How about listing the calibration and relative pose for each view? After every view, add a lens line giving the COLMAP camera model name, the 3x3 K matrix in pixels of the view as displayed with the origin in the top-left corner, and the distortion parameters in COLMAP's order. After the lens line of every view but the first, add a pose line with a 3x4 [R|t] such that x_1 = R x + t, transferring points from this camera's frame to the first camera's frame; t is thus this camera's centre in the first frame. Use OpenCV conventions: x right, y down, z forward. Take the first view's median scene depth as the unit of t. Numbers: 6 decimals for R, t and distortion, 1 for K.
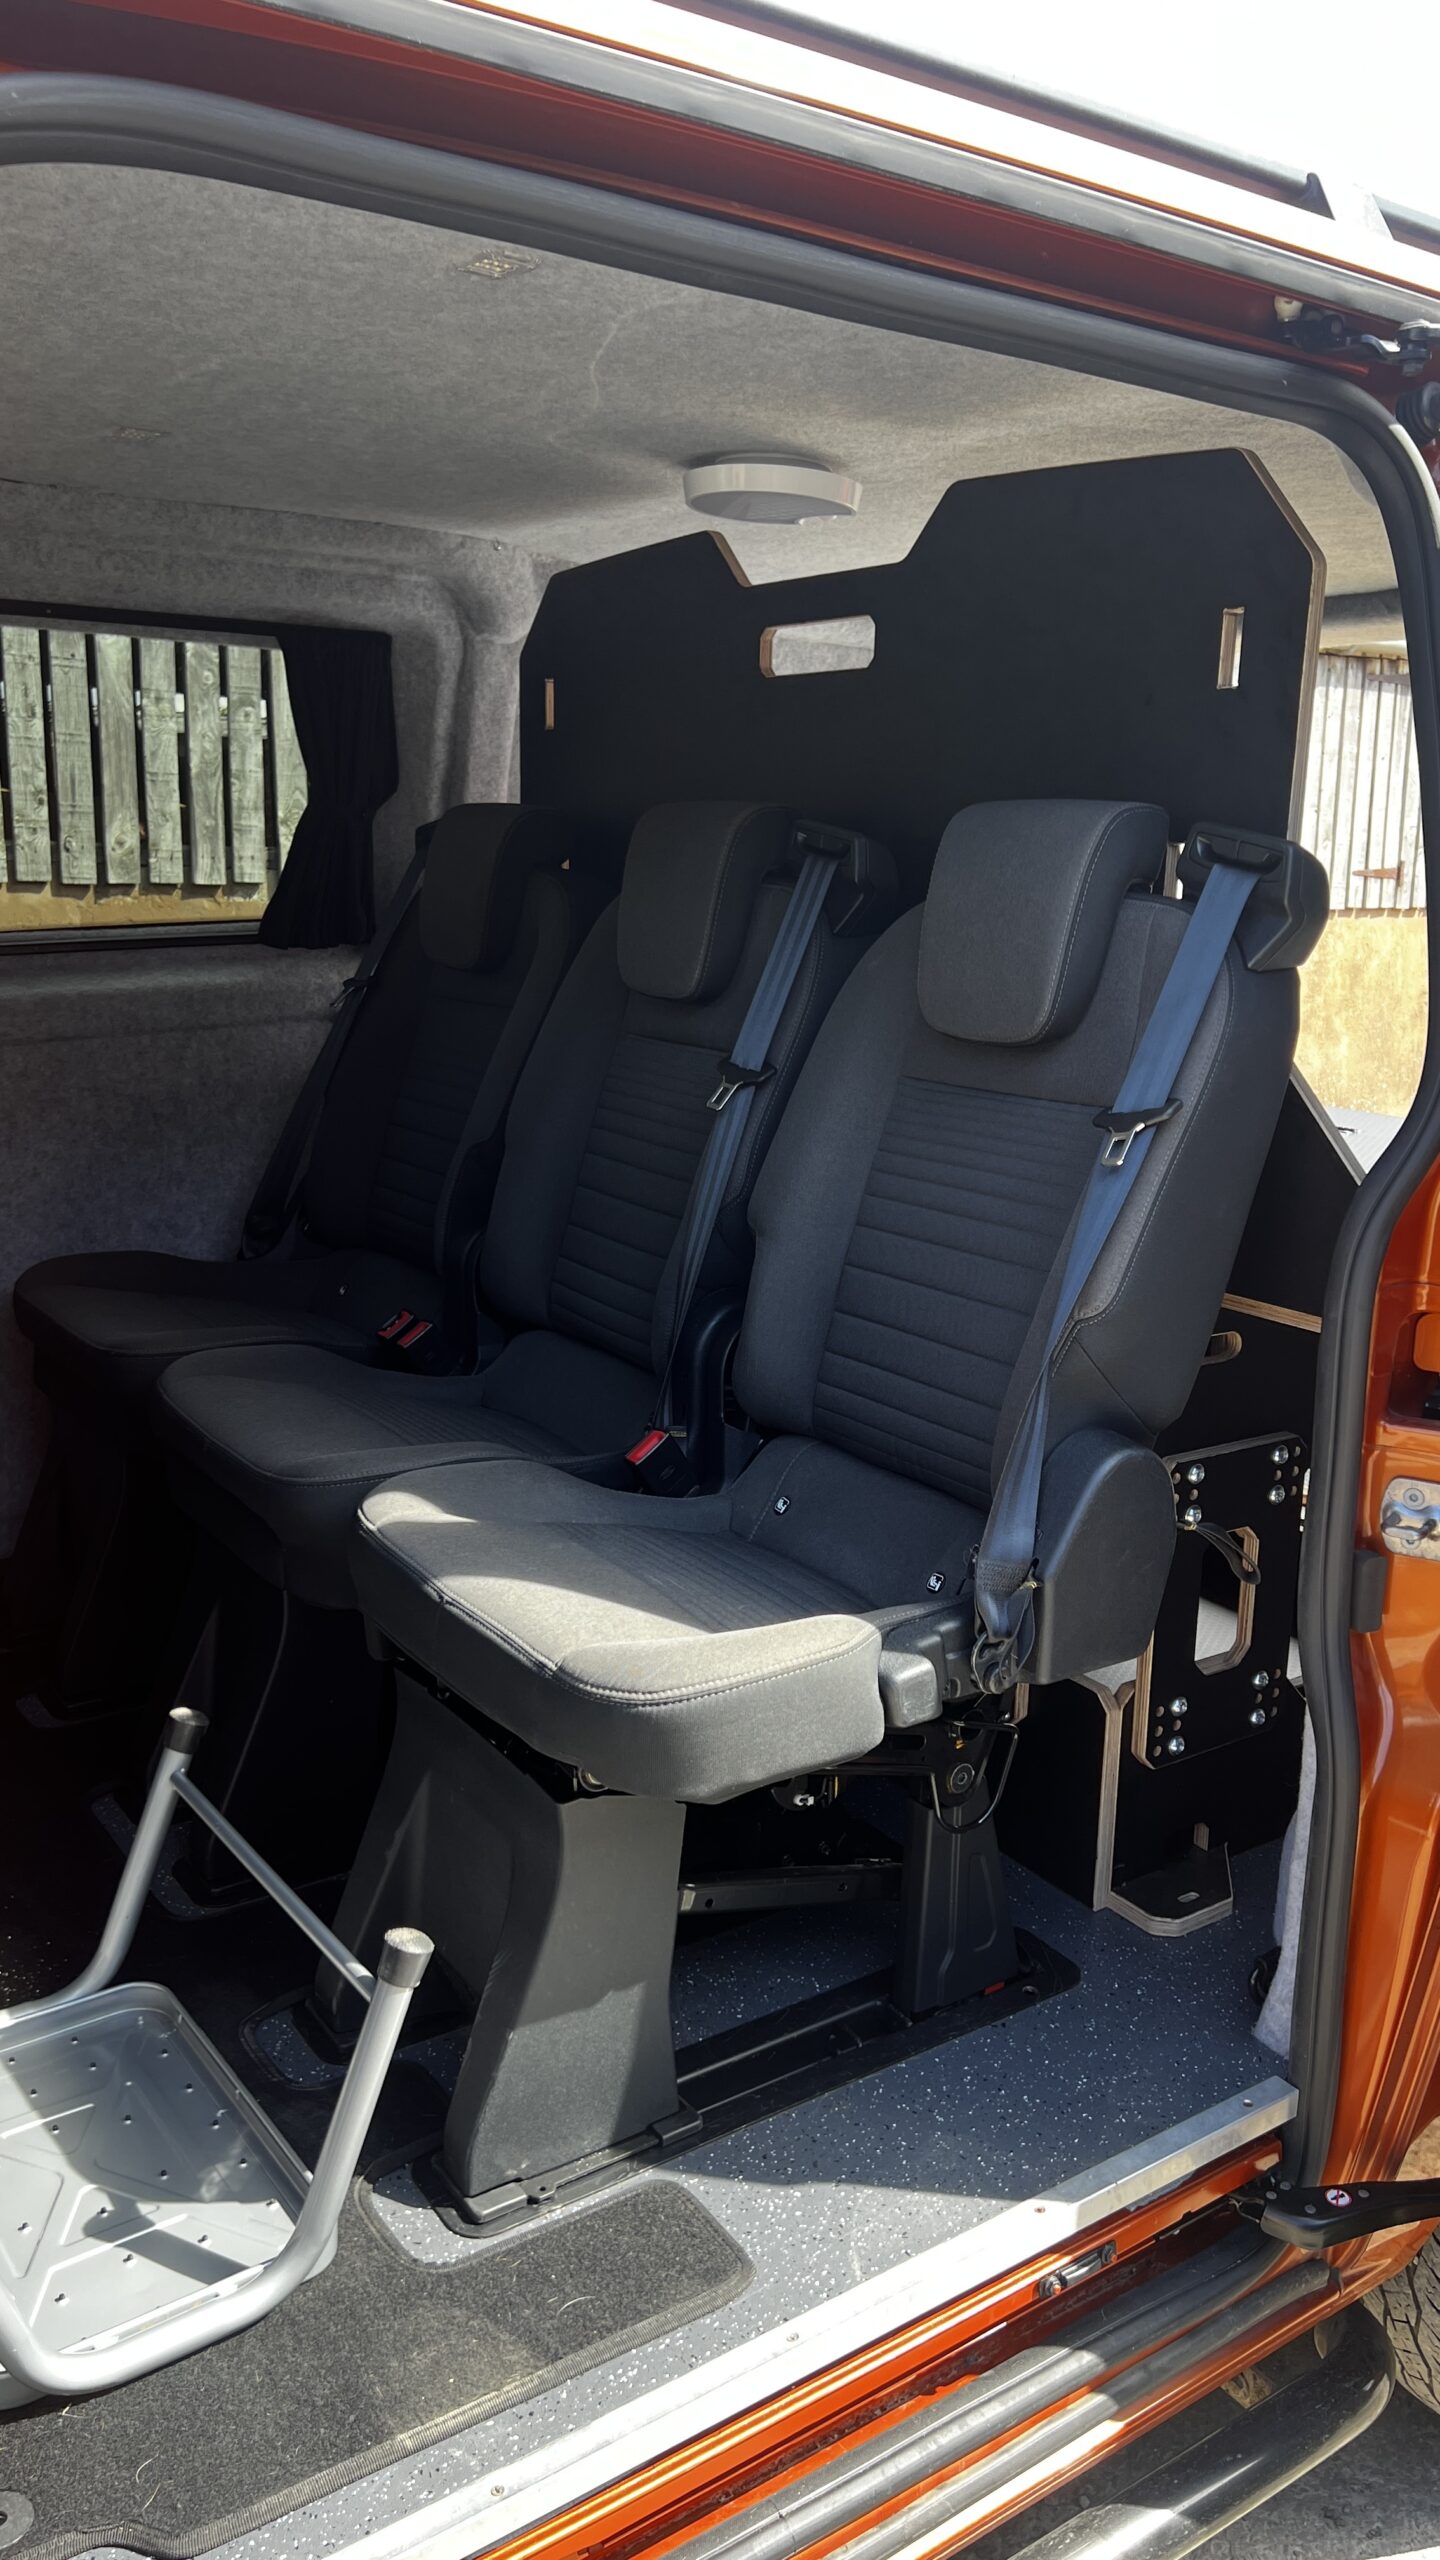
lens RADIAL K [[1950.7, 0, 724.5], [0, 1950.7, 1278.2], [0, 0, 1]] dist [0.053234, -0.053374]
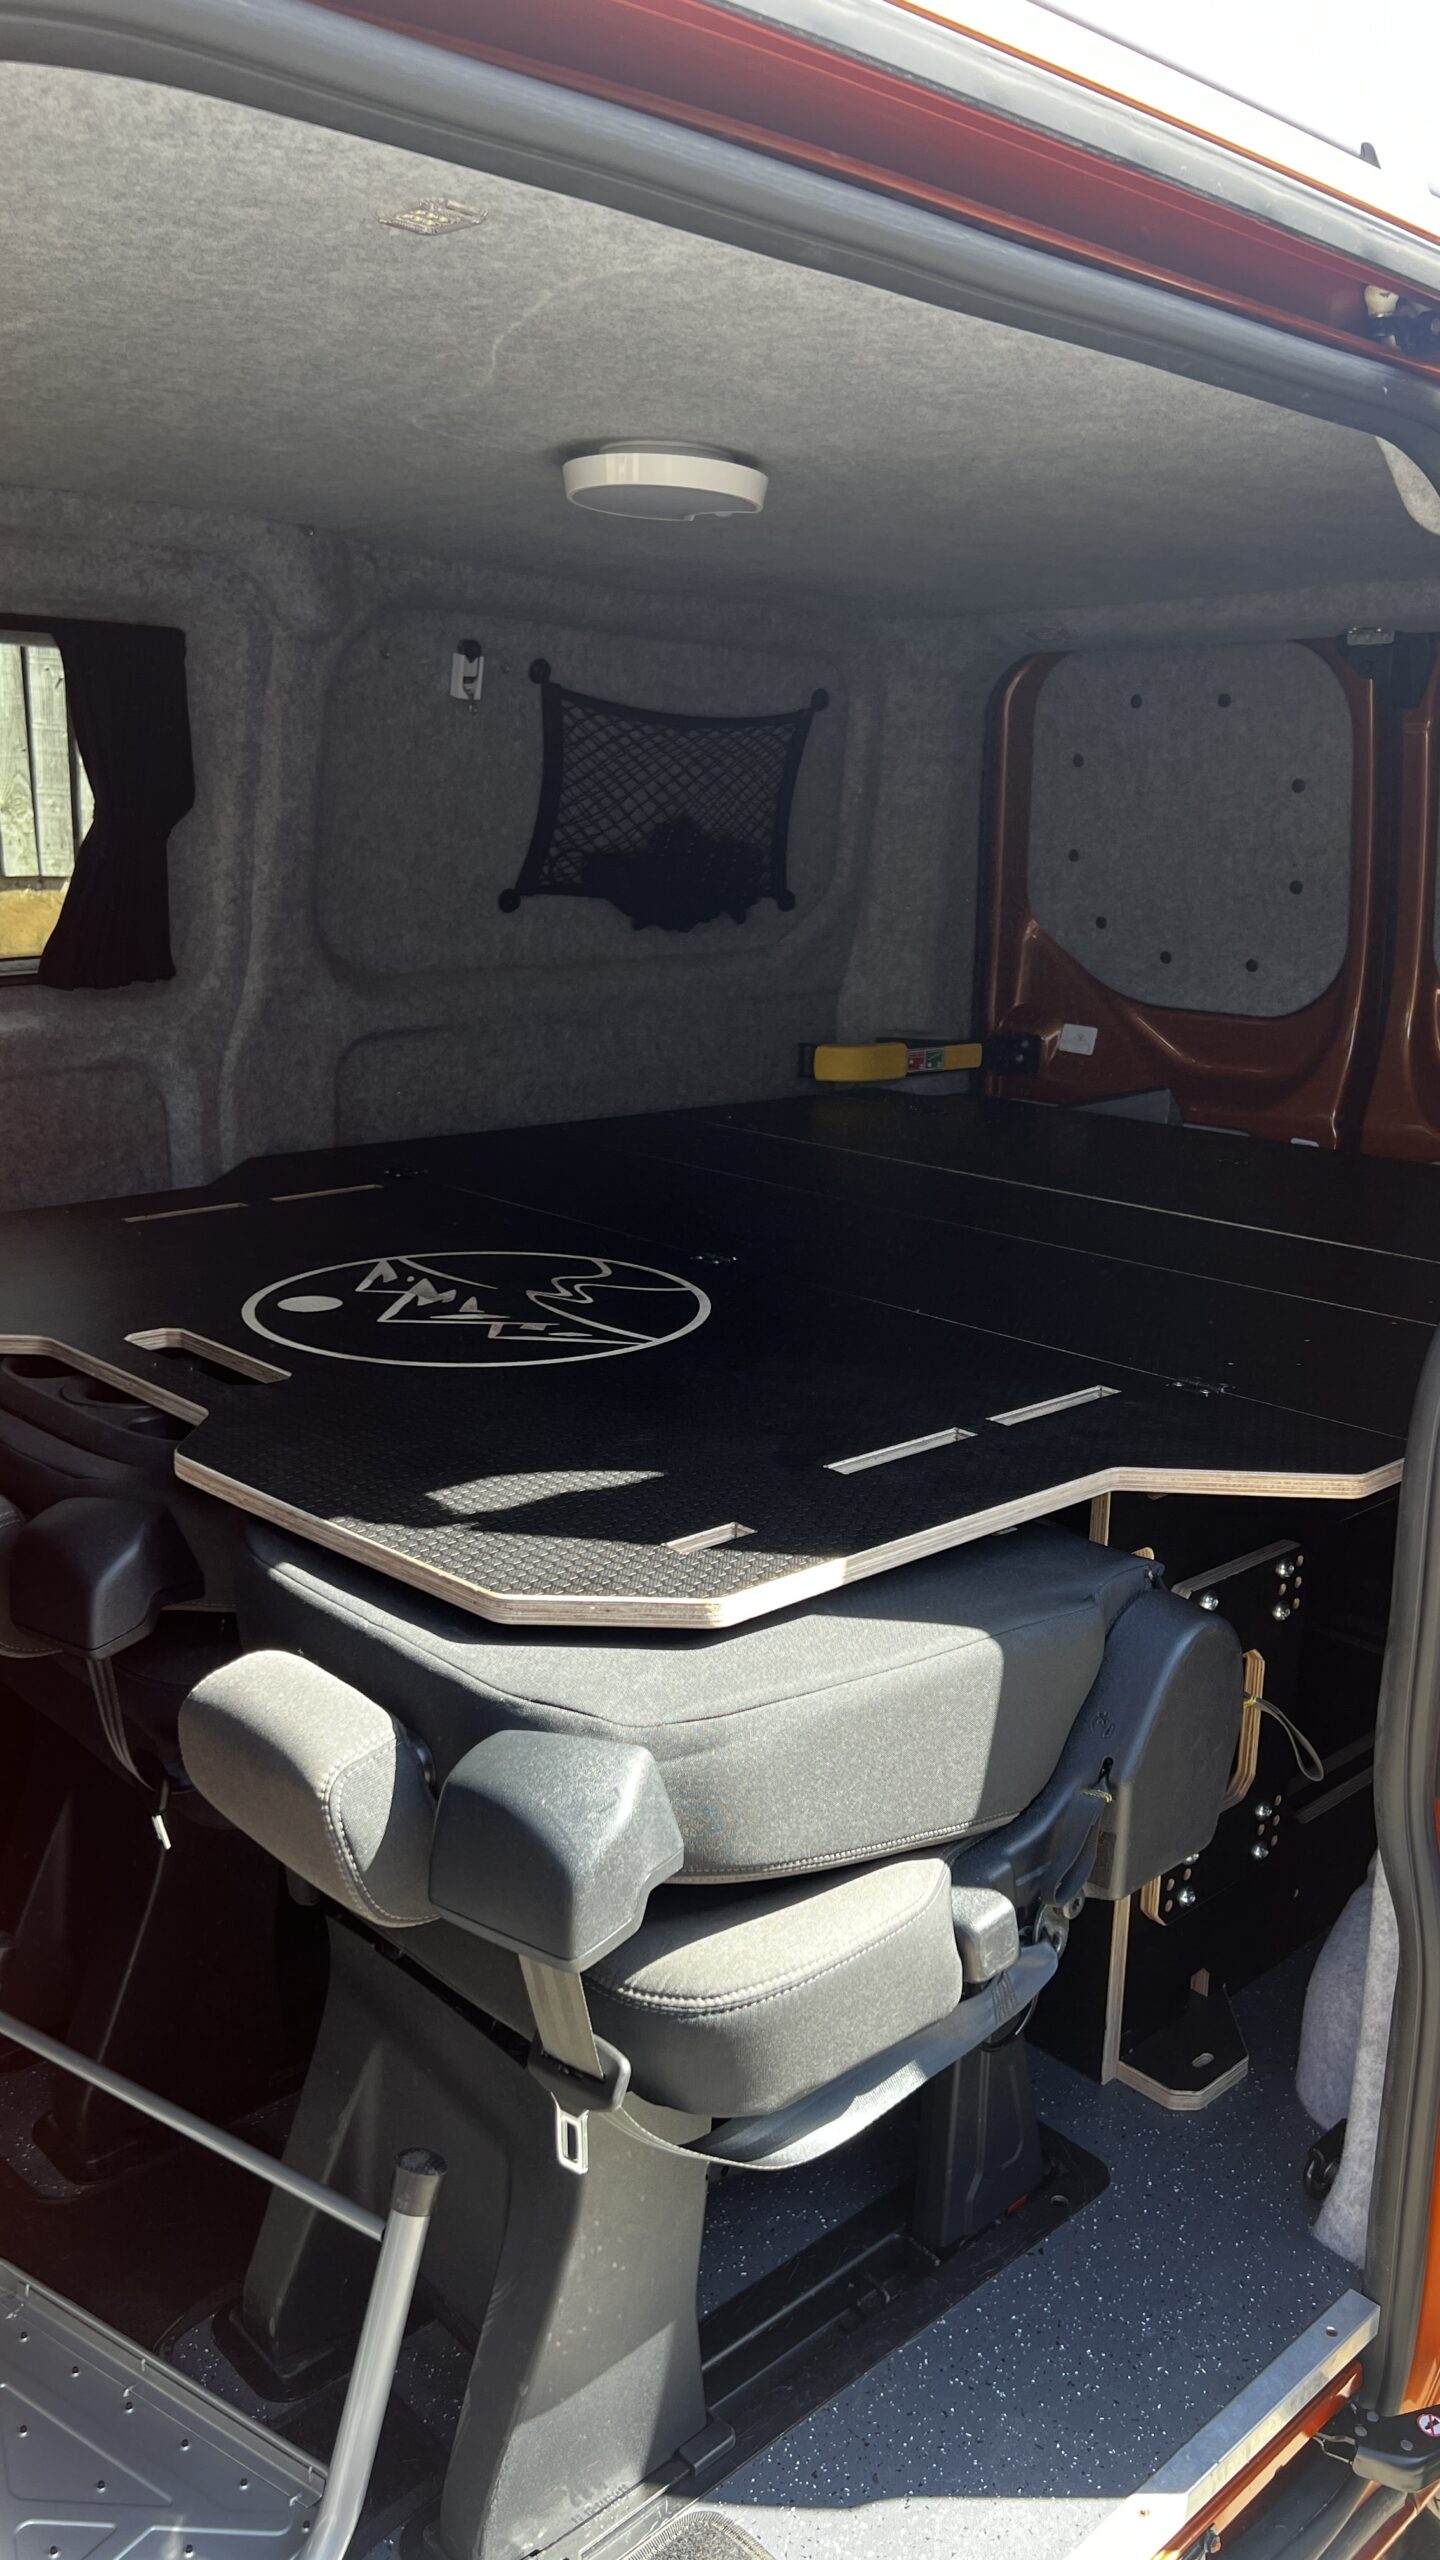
lens RADIAL K [[1950.7, 0, 713.3], [0, 1950.7, 1280.9], [0, 0, 1]] dist [0.053234, -0.053374]
pose [[0.989924, -0.039425, 0.136003, -0.110361], [0.036400, 0.999033, 0.024659, -0.085227], [-0.136844, -0.019460, 0.990401, 0.158659]]
